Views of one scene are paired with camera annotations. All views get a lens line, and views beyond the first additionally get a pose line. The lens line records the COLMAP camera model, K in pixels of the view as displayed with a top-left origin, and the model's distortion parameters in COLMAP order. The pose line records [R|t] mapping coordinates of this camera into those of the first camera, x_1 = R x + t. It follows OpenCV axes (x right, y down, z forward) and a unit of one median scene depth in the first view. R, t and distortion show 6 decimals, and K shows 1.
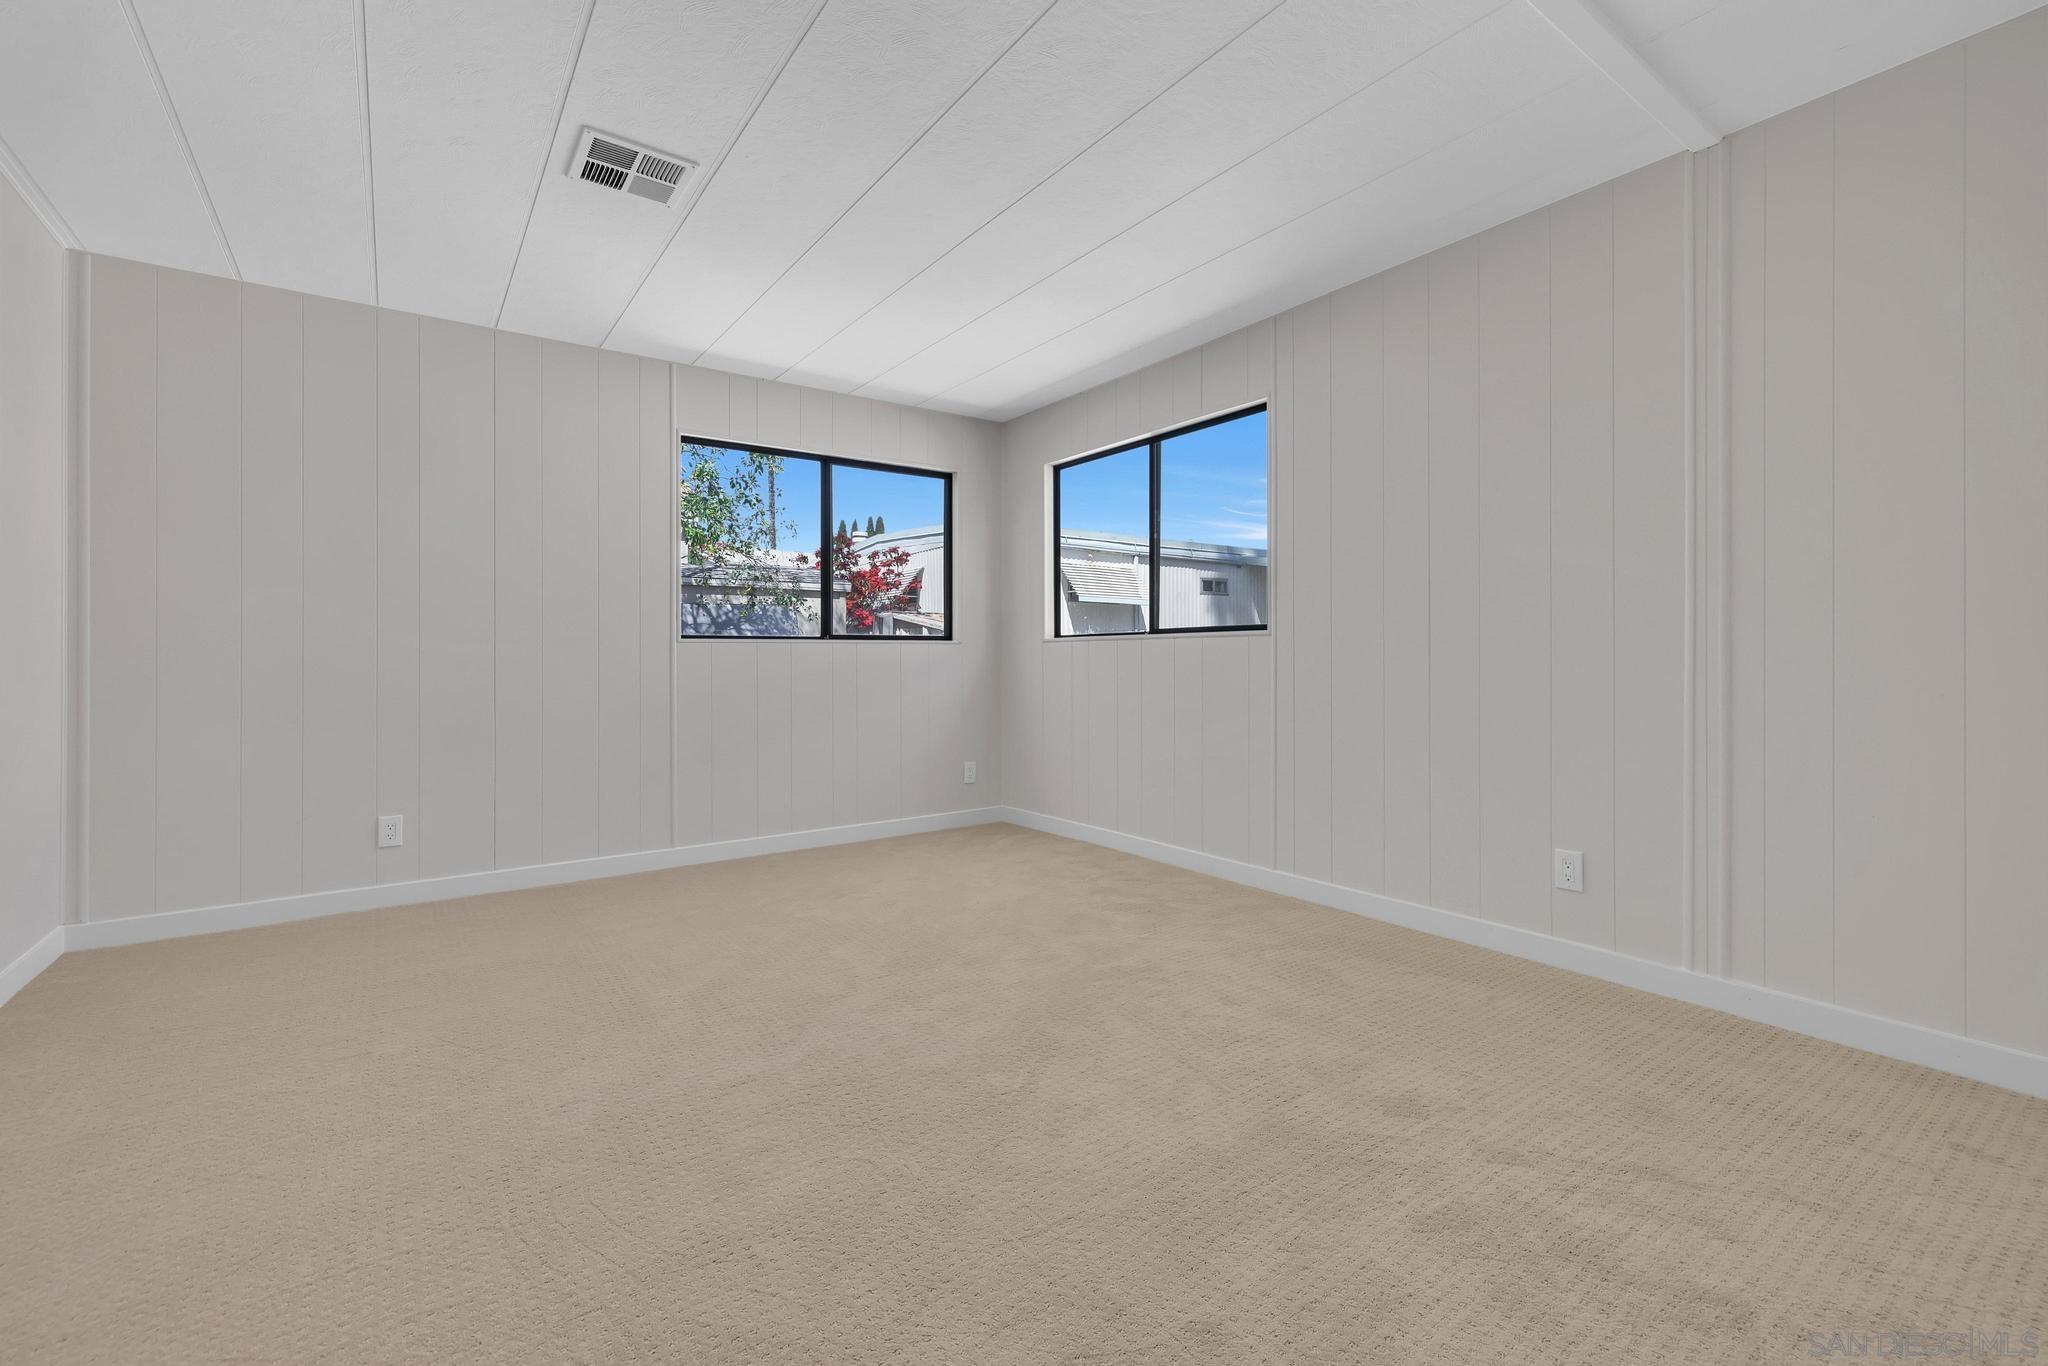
lens RADIAL K [[870.2, 0, 1020.9], [0, 870.2, 663.1], [0, 0, 1]] dist [0.002469, 0.000076]
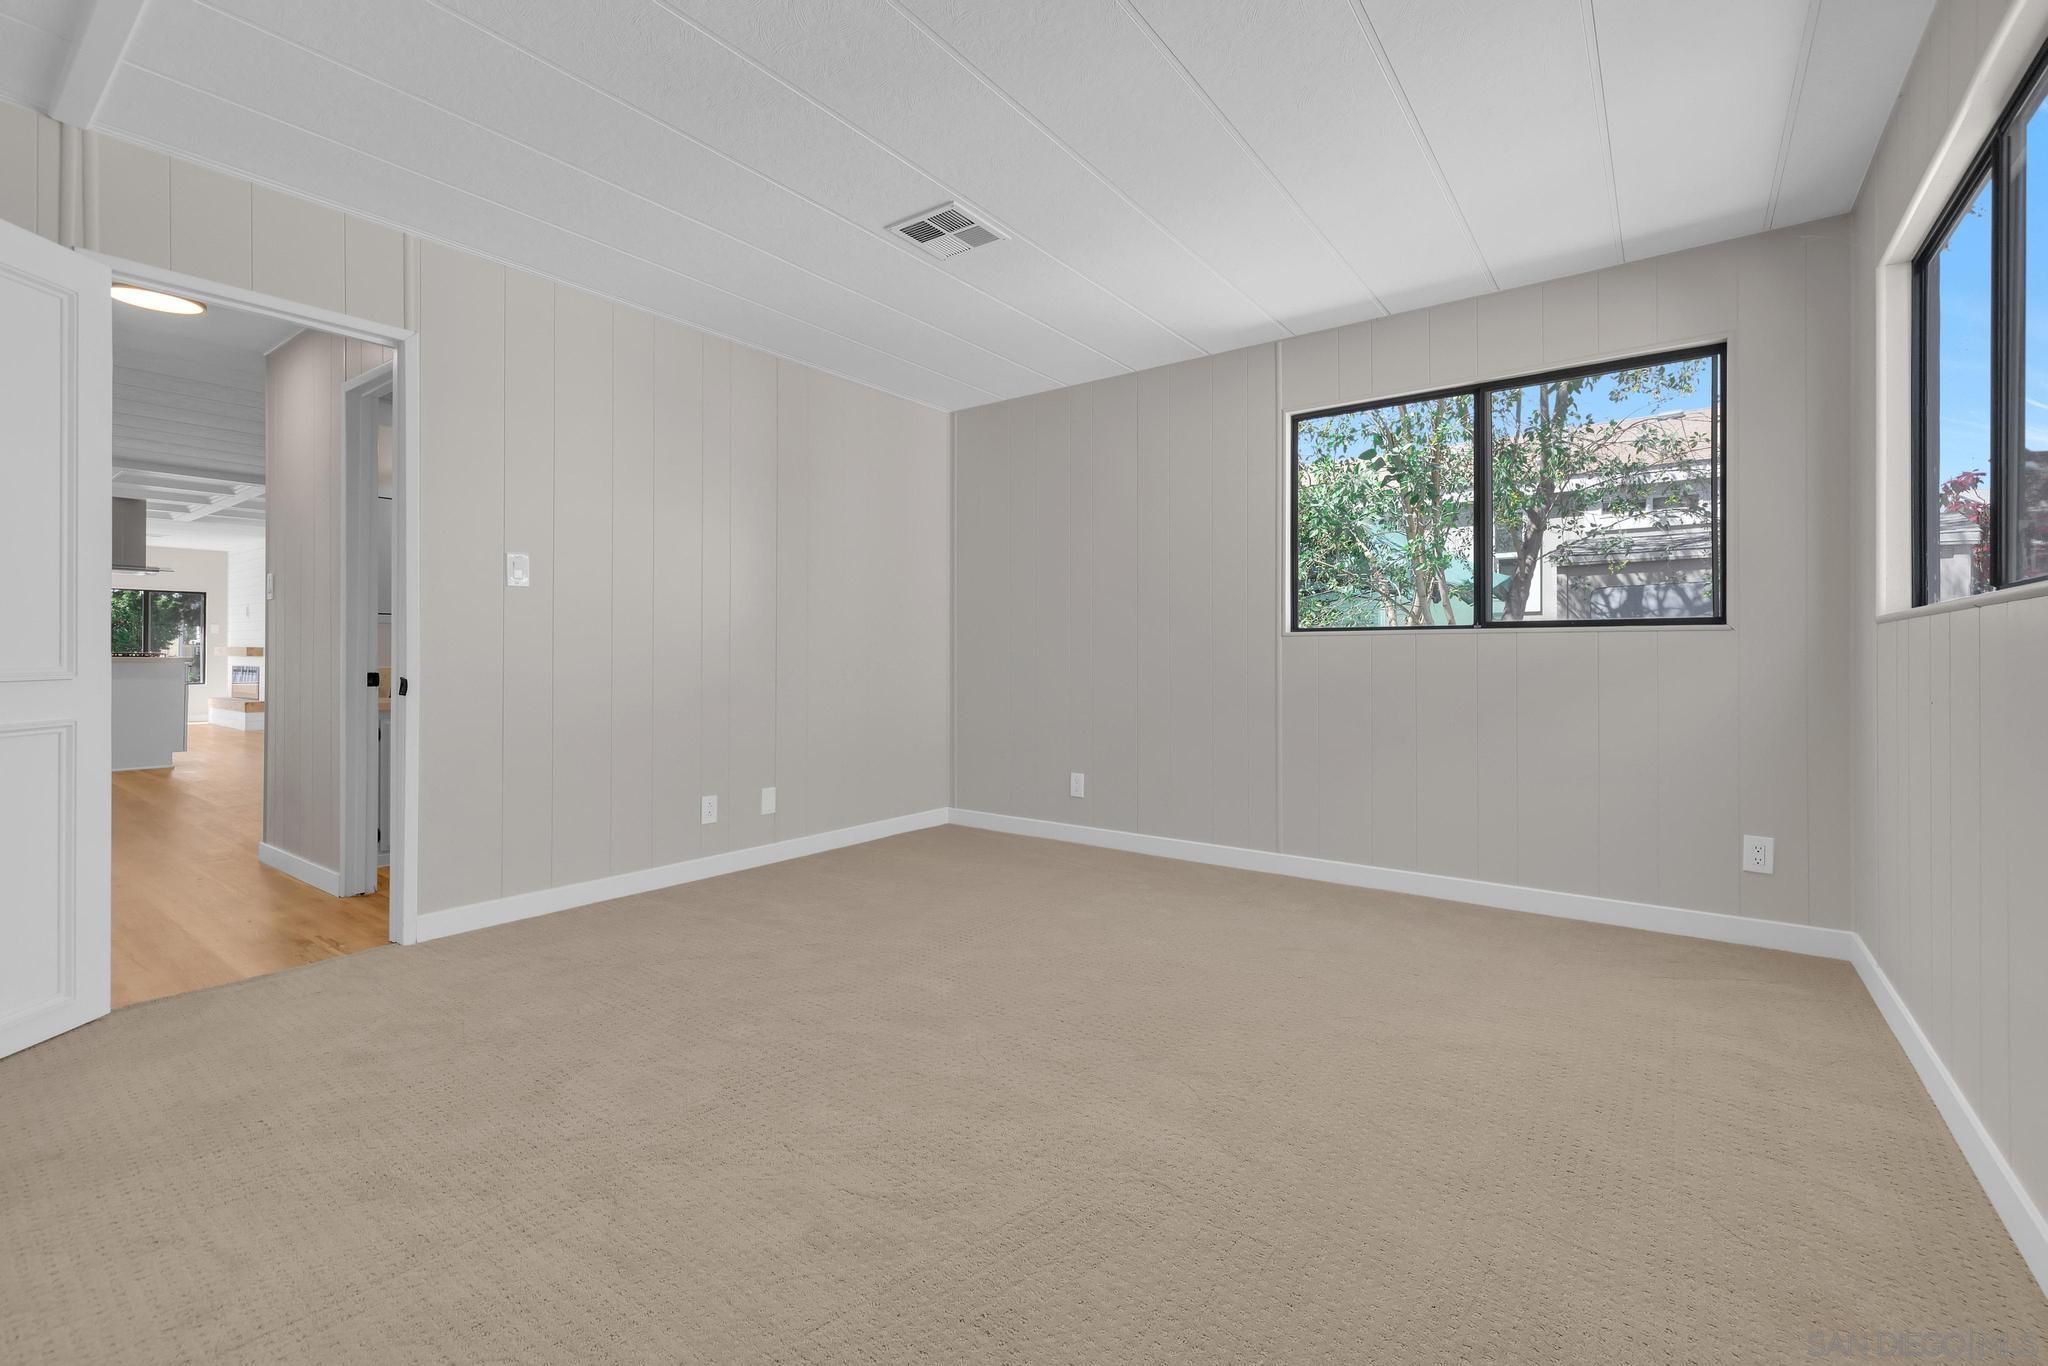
lens RADIAL K [[875.7, 0, 1022.2], [0, 875.7, 652.9], [0, 0, 1]] dist [-0.002029, -0.000213]
pose [[0.298030, 0.002733, -0.954553, 0.343486], [-0.007260, 0.999973, 0.000596, -0.003895], [0.954529, 0.006753, 0.298041, 0.371186]]
